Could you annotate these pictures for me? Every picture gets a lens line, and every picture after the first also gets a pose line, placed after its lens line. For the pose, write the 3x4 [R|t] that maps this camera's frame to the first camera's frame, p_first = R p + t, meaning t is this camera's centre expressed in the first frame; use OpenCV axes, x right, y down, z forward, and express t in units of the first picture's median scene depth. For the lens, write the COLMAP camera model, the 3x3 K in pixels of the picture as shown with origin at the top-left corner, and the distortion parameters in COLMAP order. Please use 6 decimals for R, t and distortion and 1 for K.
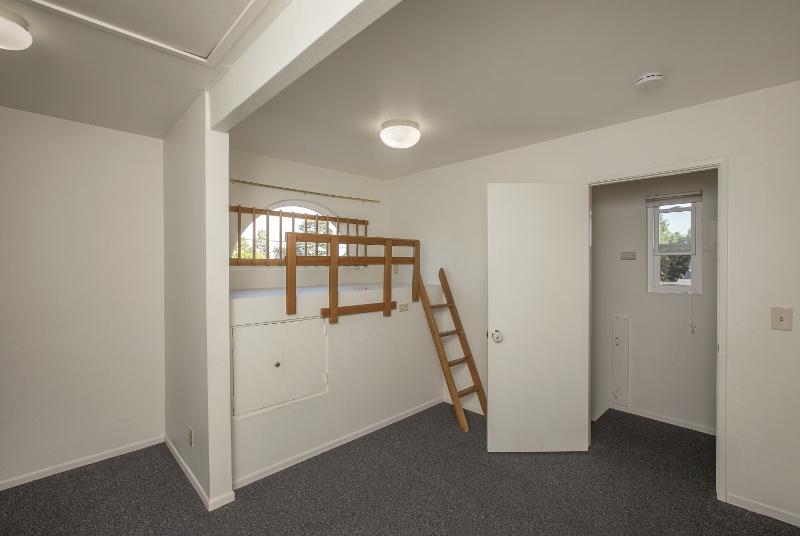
lens RADIAL K [[379.7, 0, 401.3], [0, 379.7, 265.0], [0, 0, 1]] dist [-0.000581, -0.000601]
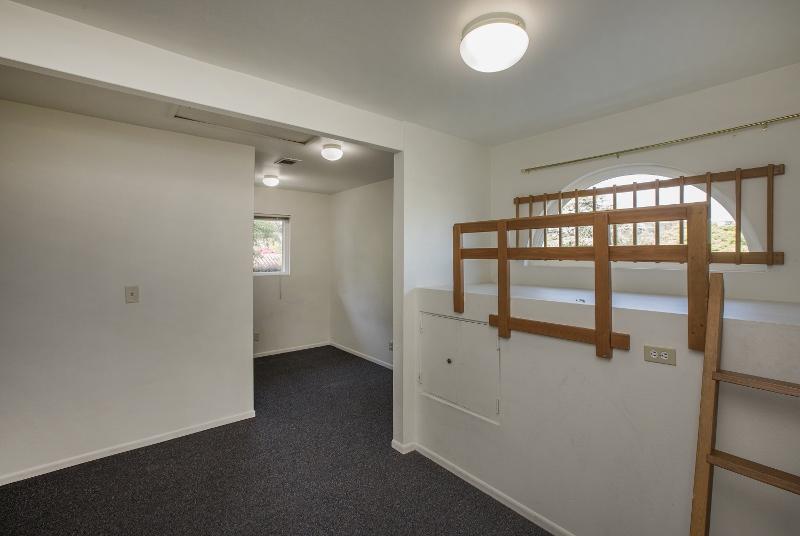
lens RADIAL K [[358.8, 0, 400.8], [0, 358.8, 254.6], [0, 0, 1]] dist [-0.001625, -0.000214]
pose [[-0.062445, 0.001909, -0.998047, 0.524434], [-0.007319, 0.999970, 0.002371, -0.009846], [0.998022, 0.007452, -0.062429, 0.816183]]
